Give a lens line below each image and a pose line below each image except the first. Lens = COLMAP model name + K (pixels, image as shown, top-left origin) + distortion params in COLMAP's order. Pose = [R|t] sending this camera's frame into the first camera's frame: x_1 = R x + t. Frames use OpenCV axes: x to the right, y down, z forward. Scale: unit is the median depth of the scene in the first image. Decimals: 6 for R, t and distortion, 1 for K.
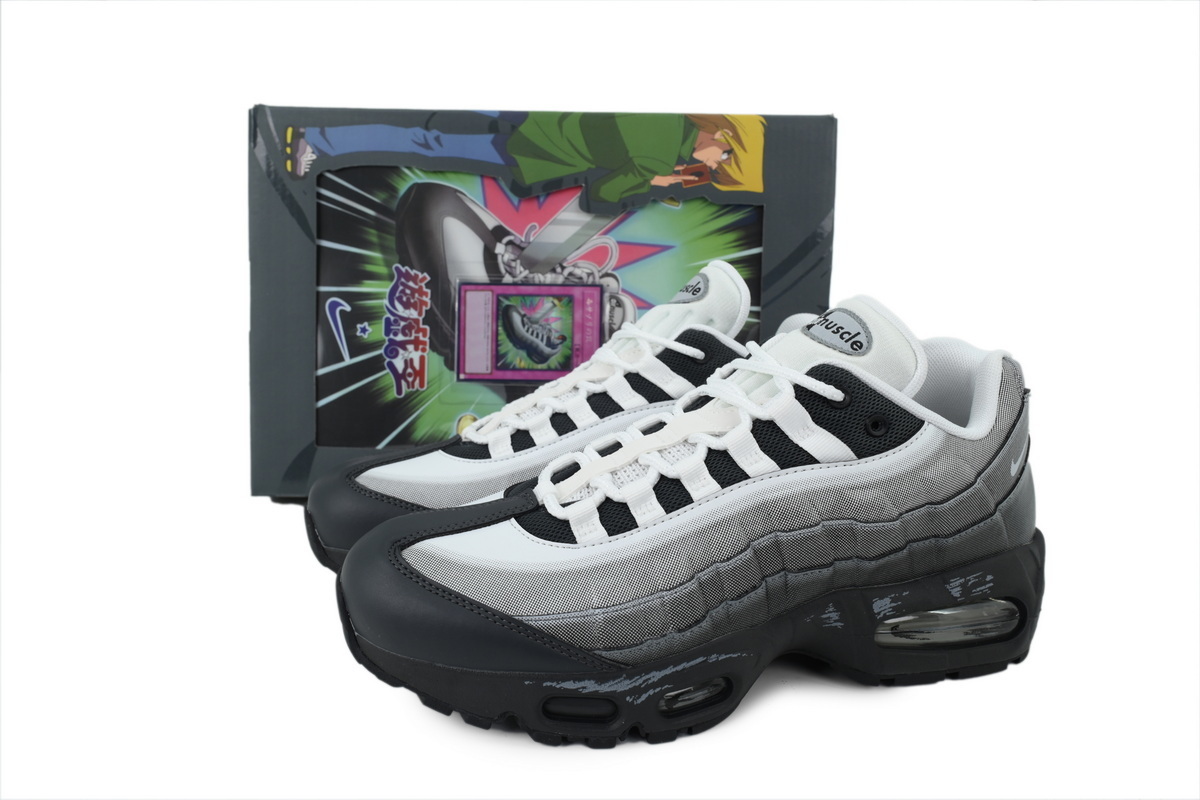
lens RADIAL K [[927.0, 0, 599.8], [0, 927.0, 396.2], [0, 0, 1]] dist [0.048903, -0.003287]
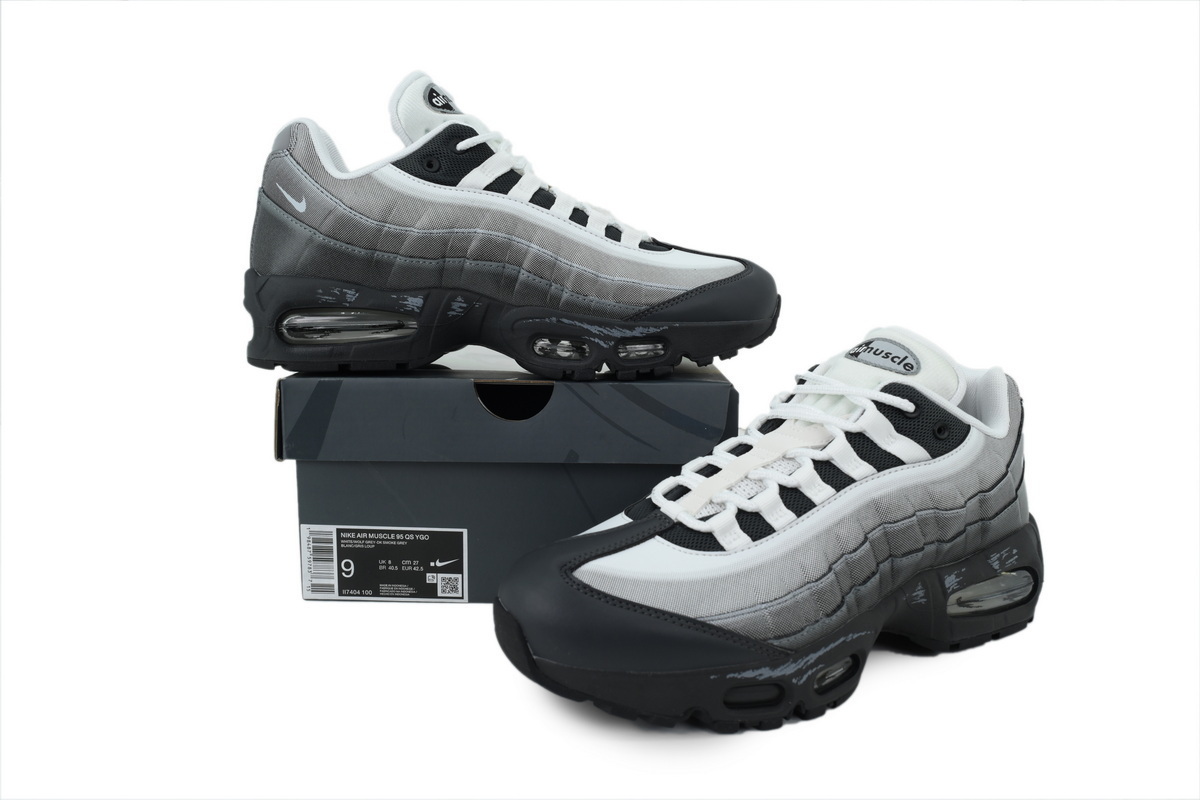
lens RADIAL K [[927.0, 0, 602.7], [0, 927.0, 401.5], [0, 0, 1]] dist [0.048903, -0.003287]
pose [[0.964105, -0.056120, 0.259522, -0.444018], [0.071482, 0.996181, -0.050129, 0.023560], [-0.255718, 0.066881, 0.964435, -0.060069]]
